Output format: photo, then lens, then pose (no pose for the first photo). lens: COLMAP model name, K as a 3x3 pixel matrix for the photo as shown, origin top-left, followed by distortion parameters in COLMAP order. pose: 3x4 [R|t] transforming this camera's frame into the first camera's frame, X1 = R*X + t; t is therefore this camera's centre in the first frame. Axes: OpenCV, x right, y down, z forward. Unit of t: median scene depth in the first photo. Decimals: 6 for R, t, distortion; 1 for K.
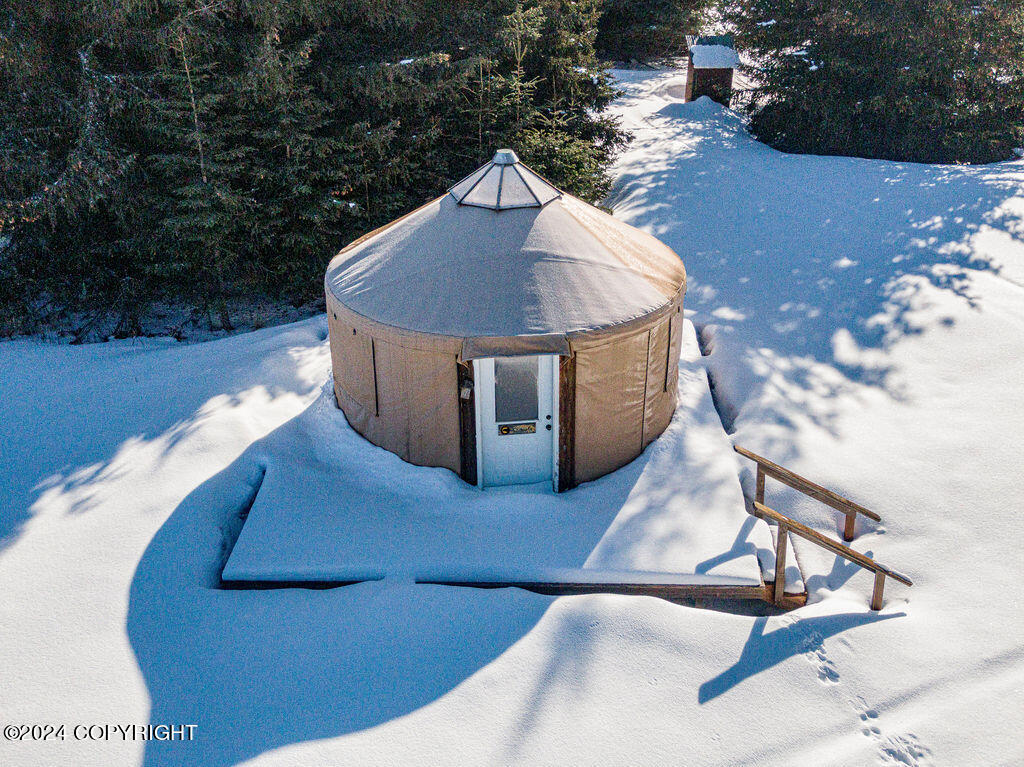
lens RADIAL K [[1114.3, 0, 526.9], [0, 1114.3, 383.9], [0, 0, 1]] dist [0.002782, 0.003116]
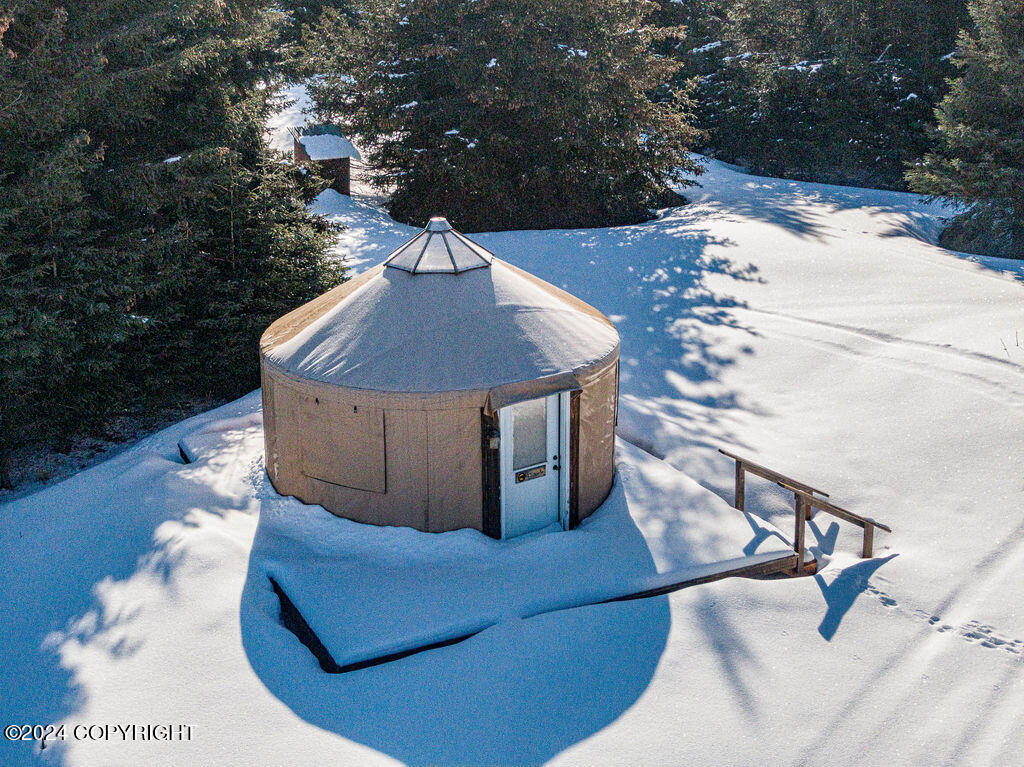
lens RADIAL K [[1514.9, 0, 512.0], [0, 1514.9, 383.5], [0, 0, 1]] dist [0.109786, -0.429809]
pose [[0.868793, -0.146125, 0.473124, -0.661449], [0.215331, 0.971886, -0.095241, 0.086892], [-0.445905, 0.184623, 0.875833, -0.225164]]
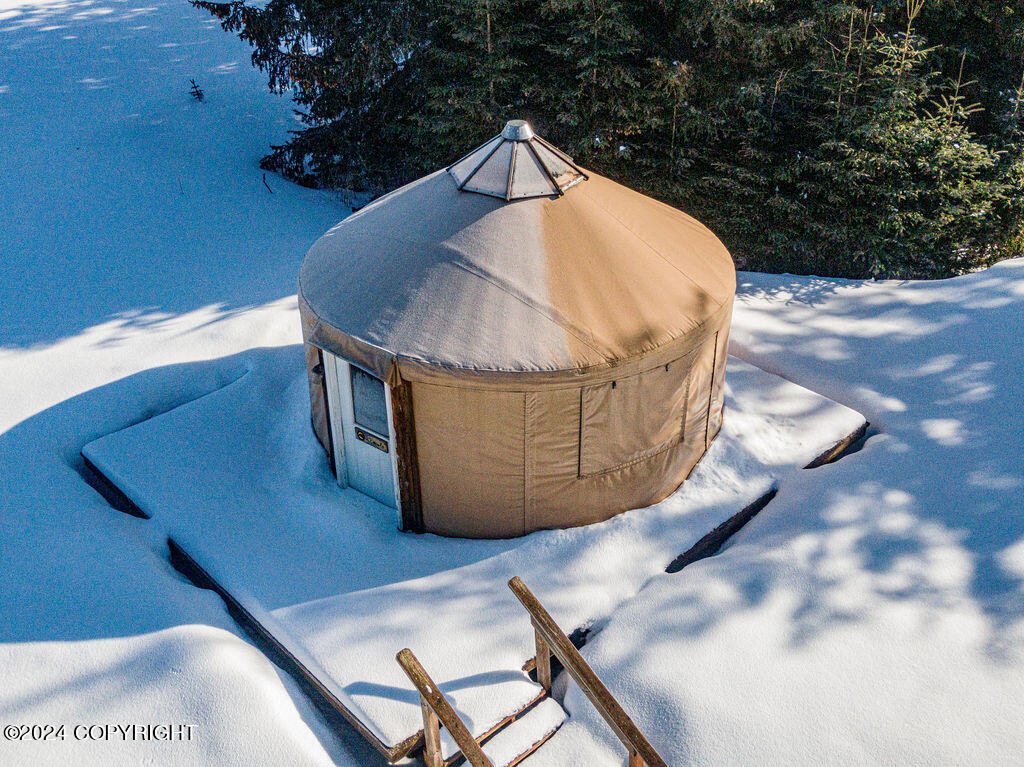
lens RADIAL K [[1114.3, 0, 526.9], [0, 1114.3, 383.9], [0, 0, 1]] dist [0.002782, 0.003116]
pose [[0.700666, 0.377903, -0.605191, 0.573073], [-0.315690, 0.924870, 0.212028, -0.216343], [0.639849, 0.042492, 0.767325, 0.402098]]
